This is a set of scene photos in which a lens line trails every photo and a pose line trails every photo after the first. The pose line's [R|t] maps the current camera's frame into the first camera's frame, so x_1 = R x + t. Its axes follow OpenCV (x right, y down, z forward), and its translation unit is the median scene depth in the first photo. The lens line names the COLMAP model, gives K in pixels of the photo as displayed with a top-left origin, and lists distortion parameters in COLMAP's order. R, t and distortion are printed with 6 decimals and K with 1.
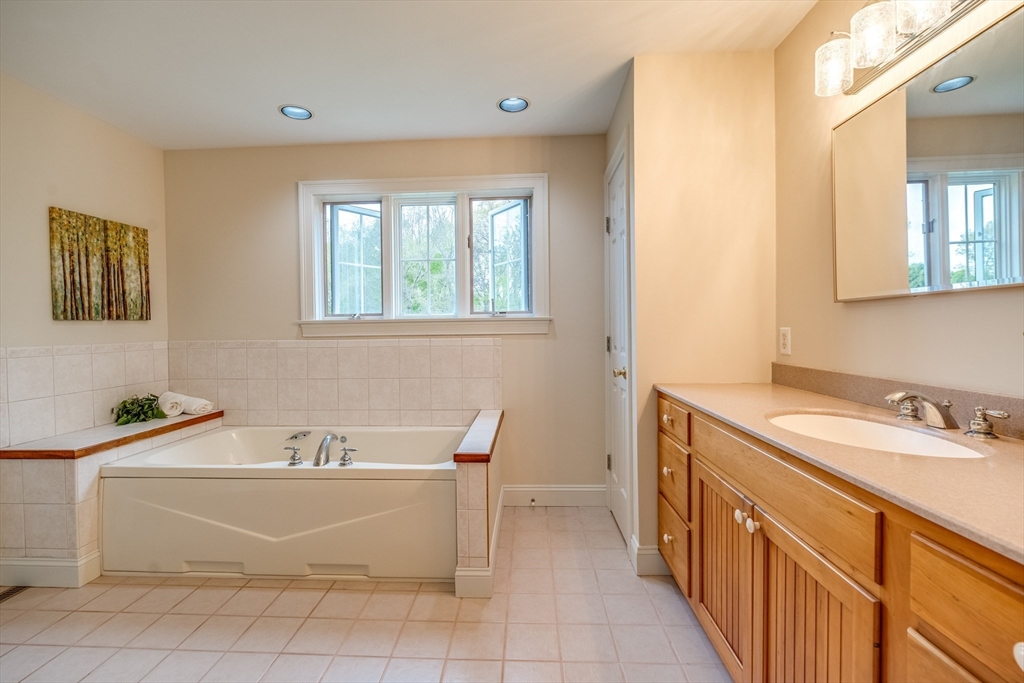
lens RADIAL K [[450.1, 0, 501.9], [0, 450.1, 337.9], [0, 0, 1]] dist [-0.000052, -0.002637]
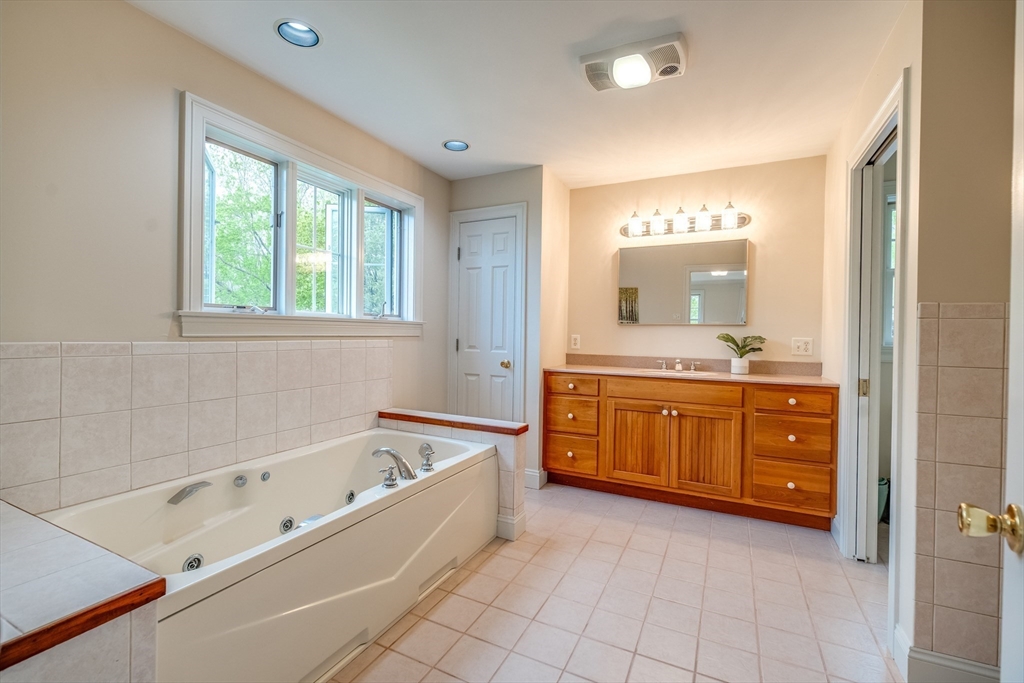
lens RADIAL K [[450.1, 0, 501.9], [0, 450.1, 337.9], [0, 0, 1]] dist [-0.000052, -0.002637]
pose [[0.402511, 0.008069, 0.915379, -1.079702], [-0.002163, 0.999967, -0.007864, 0.004912], [-0.915412, 0.001186, 0.402515, 0.428137]]
